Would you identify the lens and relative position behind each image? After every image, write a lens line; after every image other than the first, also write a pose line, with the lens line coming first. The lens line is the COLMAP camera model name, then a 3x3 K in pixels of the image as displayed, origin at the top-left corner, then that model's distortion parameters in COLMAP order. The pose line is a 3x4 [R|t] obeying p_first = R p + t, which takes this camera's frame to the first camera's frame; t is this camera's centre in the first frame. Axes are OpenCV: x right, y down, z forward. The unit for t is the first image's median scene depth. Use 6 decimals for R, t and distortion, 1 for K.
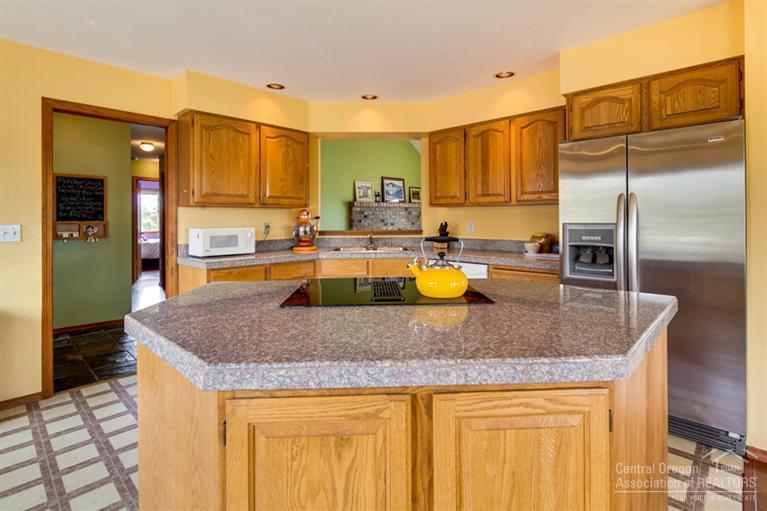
lens RADIAL K [[375.6, 0, 385.7], [0, 375.6, 218.0], [0, 0, 1]] dist [0.000962, -0.001262]
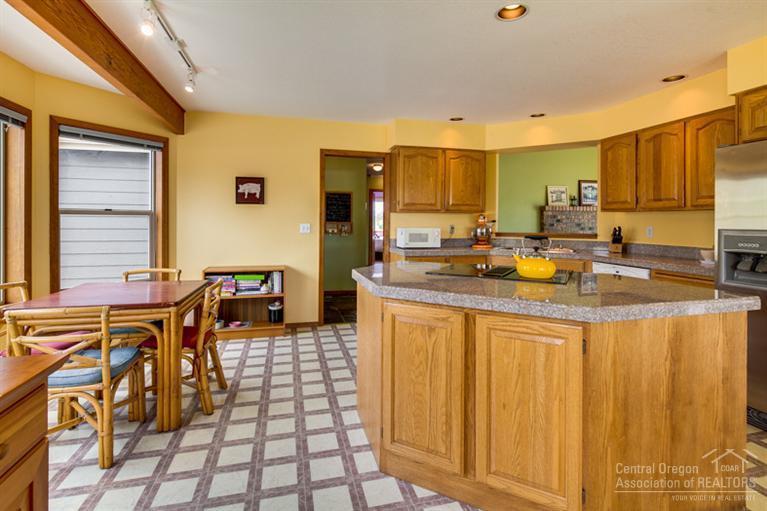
lens RADIAL K [[375.6, 0, 385.7], [0, 375.6, 218.0], [0, 0, 1]] dist [0.000962, -0.001262]
pose [[0.846581, 0.005365, -0.532233, 0.189534], [-0.010016, 0.999933, -0.005853, -0.000534], [0.532166, 0.010286, 0.846577, -0.218291]]
